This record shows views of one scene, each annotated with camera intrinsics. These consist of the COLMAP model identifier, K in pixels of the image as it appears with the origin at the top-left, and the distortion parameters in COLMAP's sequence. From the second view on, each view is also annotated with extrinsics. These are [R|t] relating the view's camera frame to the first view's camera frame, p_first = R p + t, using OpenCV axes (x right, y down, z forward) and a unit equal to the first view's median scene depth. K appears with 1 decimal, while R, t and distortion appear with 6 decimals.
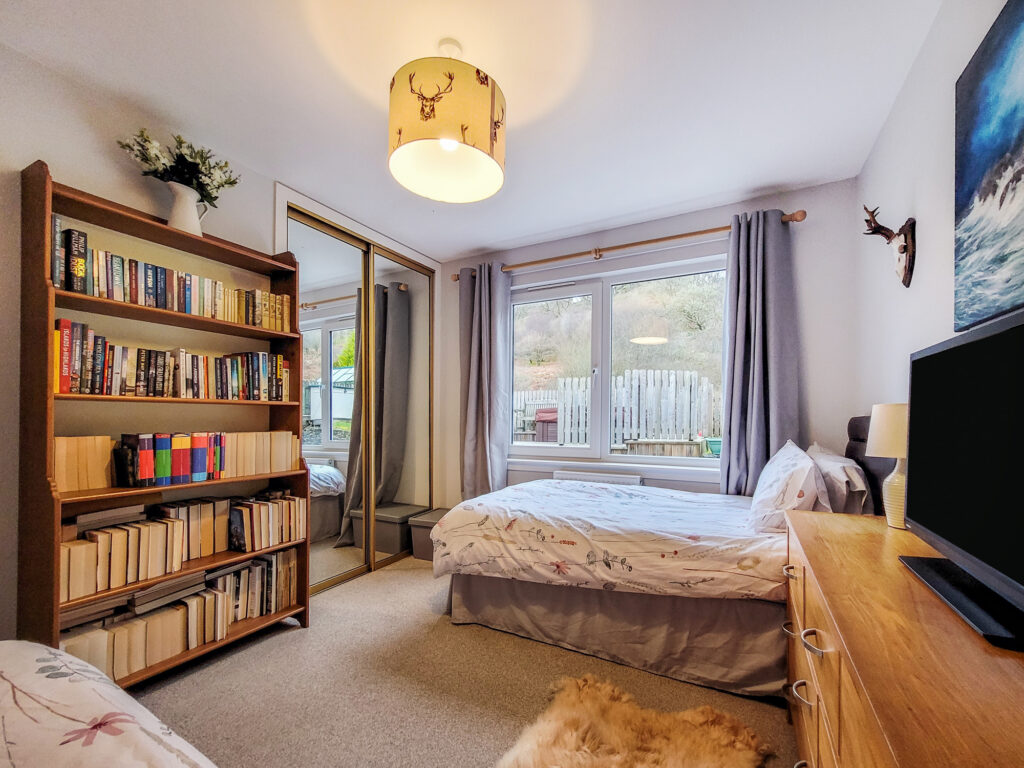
lens RADIAL K [[425.3, 0, 516.2], [0, 425.3, 411.8], [0, 0, 1]] dist [0.000673, -0.000002]
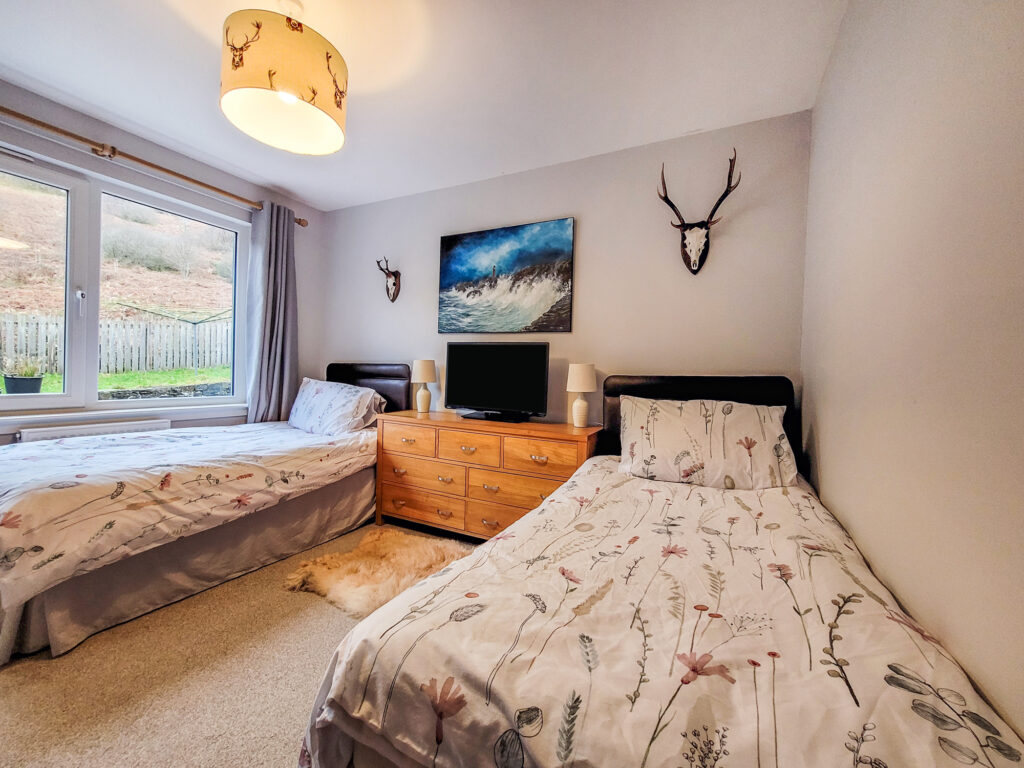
lens RADIAL K [[417.4, 0, 513.7], [0, 417.4, 367.6], [0, 0, 1]] dist [0.008005, -0.000447]
pose [[-0.002605, 0.006691, 0.999974, -0.954353], [-0.043968, 0.999010, -0.006799, 0.011126], [-0.999030, -0.043985, -0.002309, 0.342249]]
